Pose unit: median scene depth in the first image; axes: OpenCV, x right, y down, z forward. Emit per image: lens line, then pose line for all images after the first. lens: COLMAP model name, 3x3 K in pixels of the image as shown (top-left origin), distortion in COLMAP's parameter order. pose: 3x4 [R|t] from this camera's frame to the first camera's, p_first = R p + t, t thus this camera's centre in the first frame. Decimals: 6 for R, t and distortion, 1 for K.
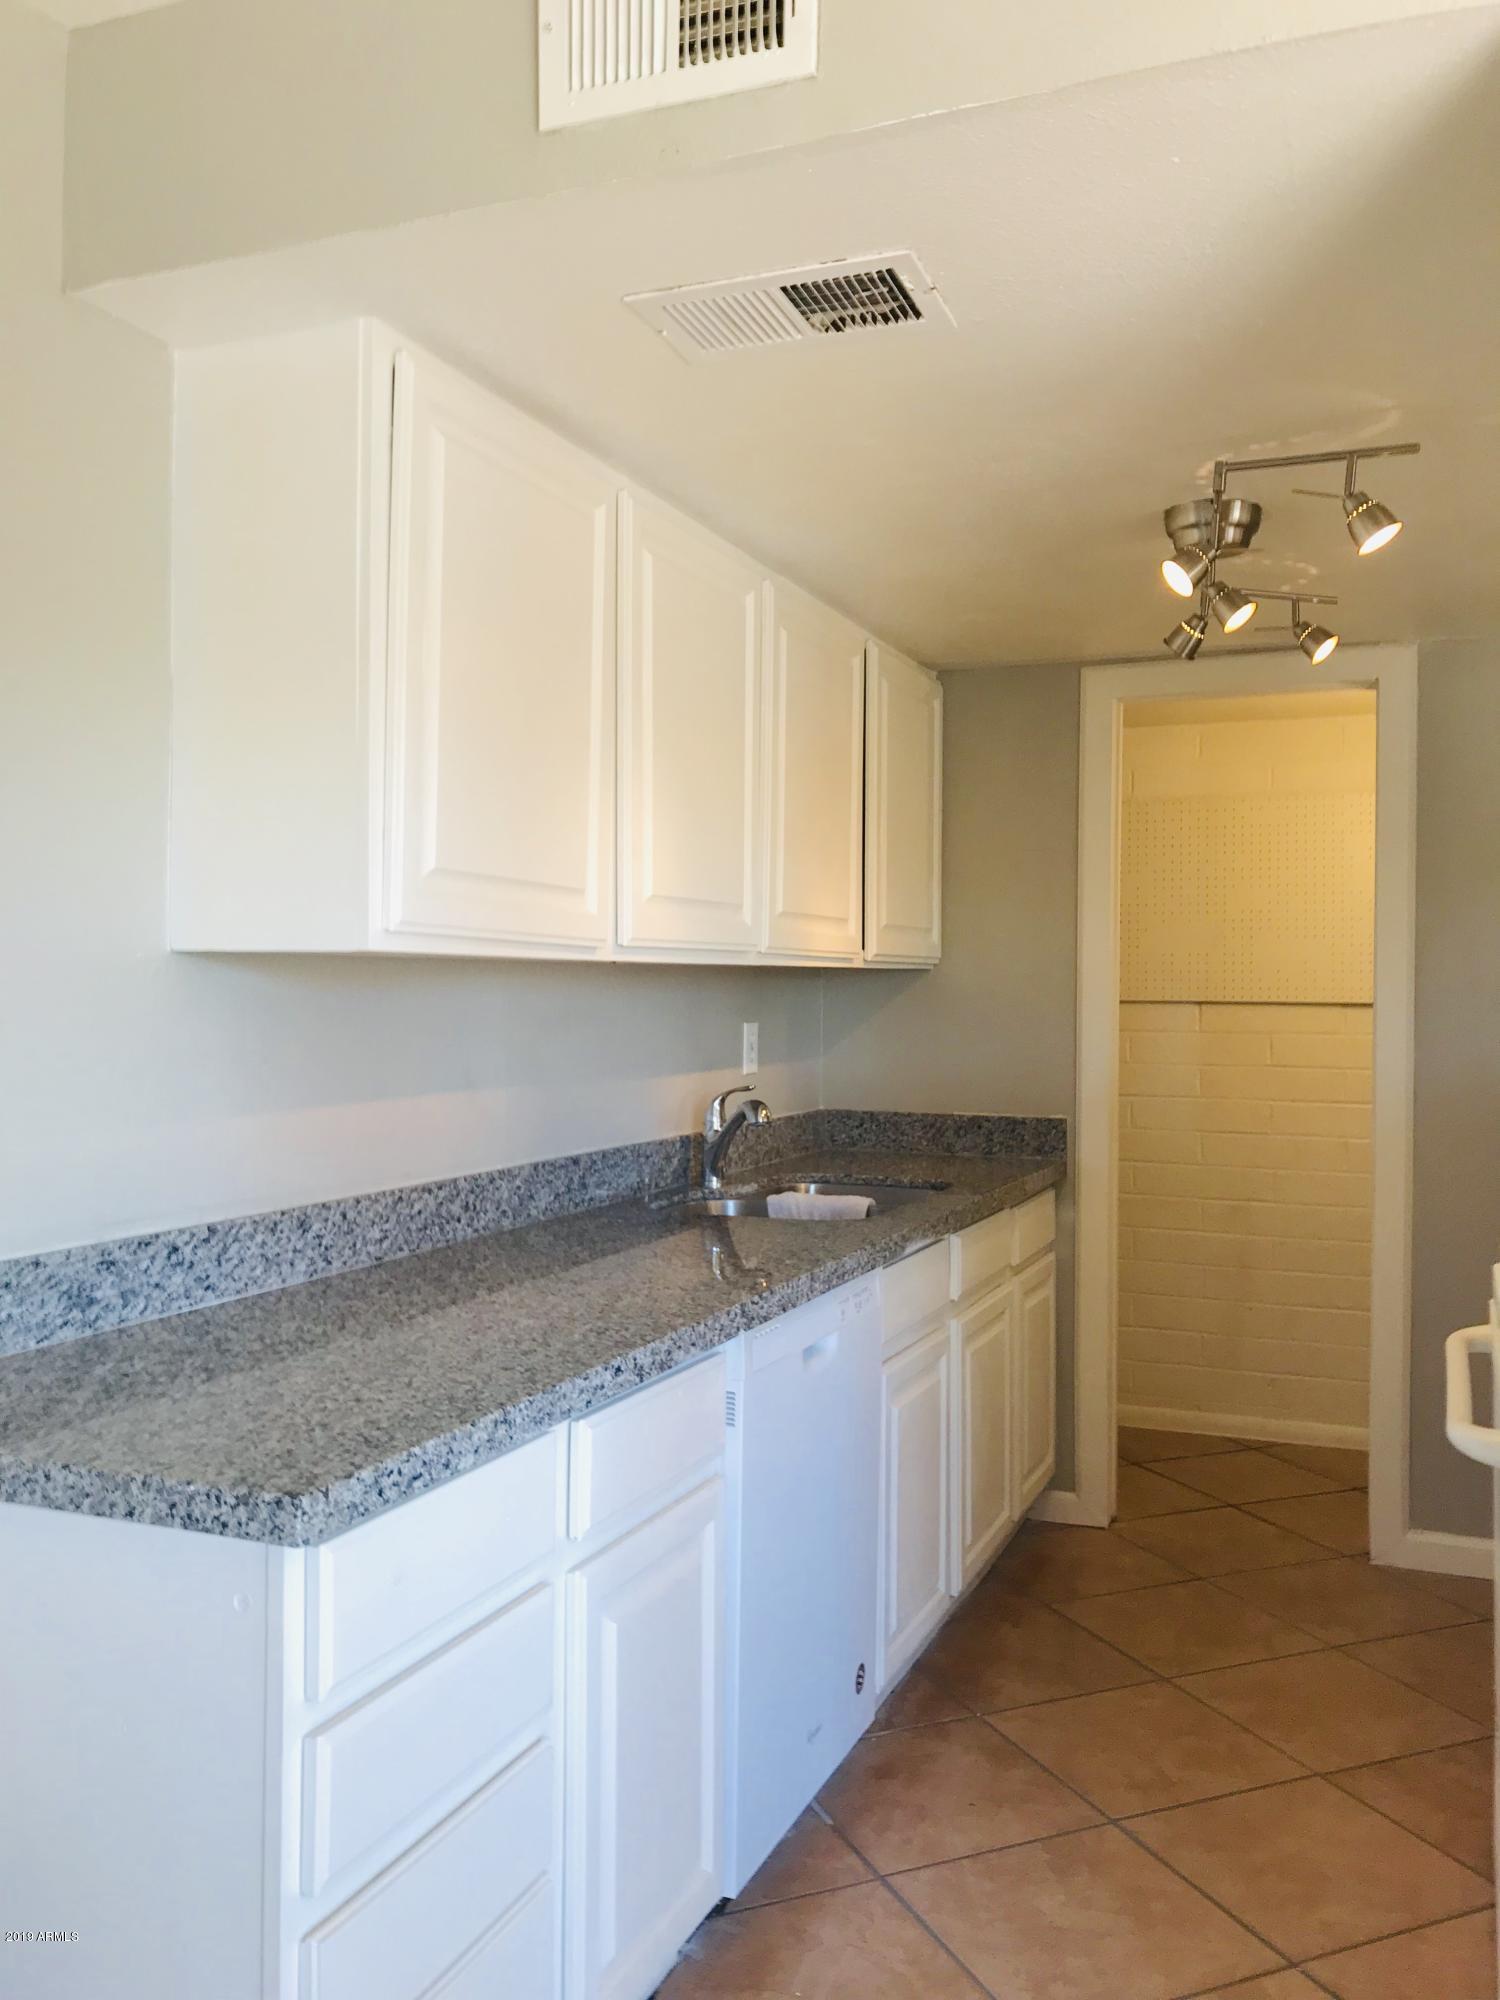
lens RADIAL K [[1670.4, 0, 747.7], [0, 1670.4, 994.0], [0, 0, 1]] dist [0.000953, 0.000947]
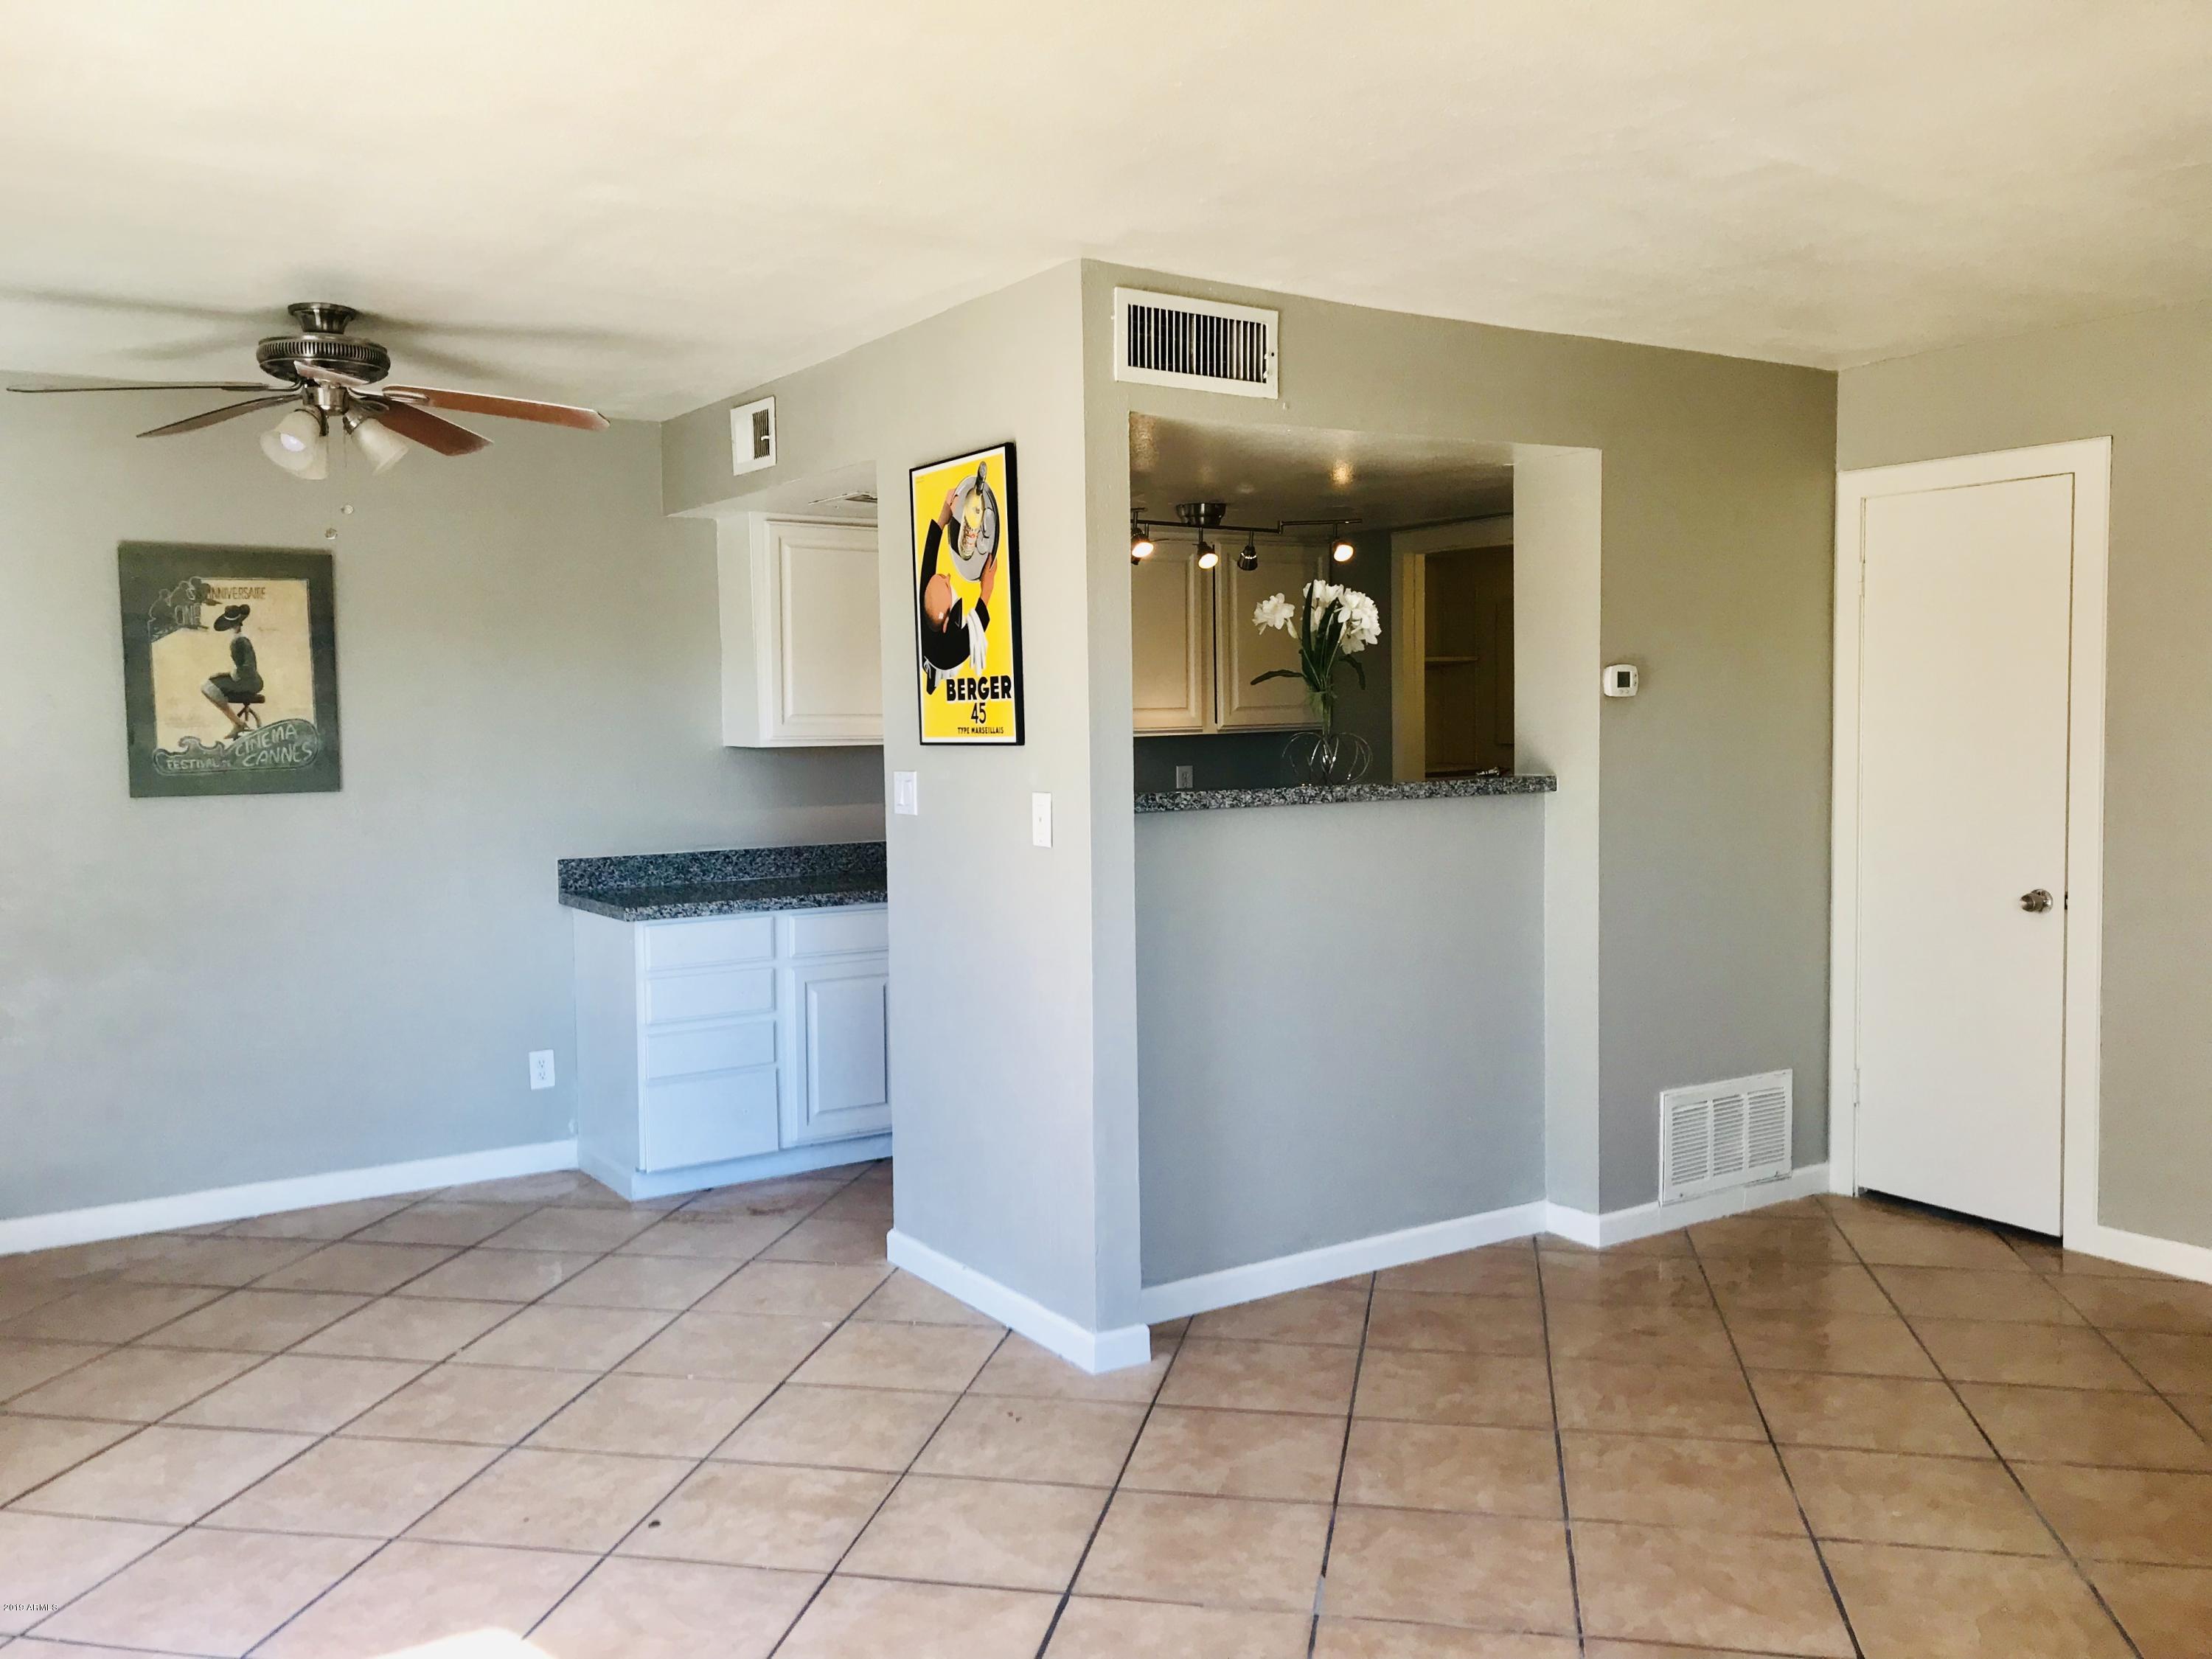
lens RADIAL K [[1786.1, 0, 1106.0], [0, 1786.1, 829.5], [0, 0, 1]] dist [0.073600, -0.089746]
pose [[0.826150, 0.020434, -0.563079, 1.583250], [0.018098, 0.997864, 0.062765, -0.055911], [0.563159, -0.062044, 0.824016, -0.921531]]
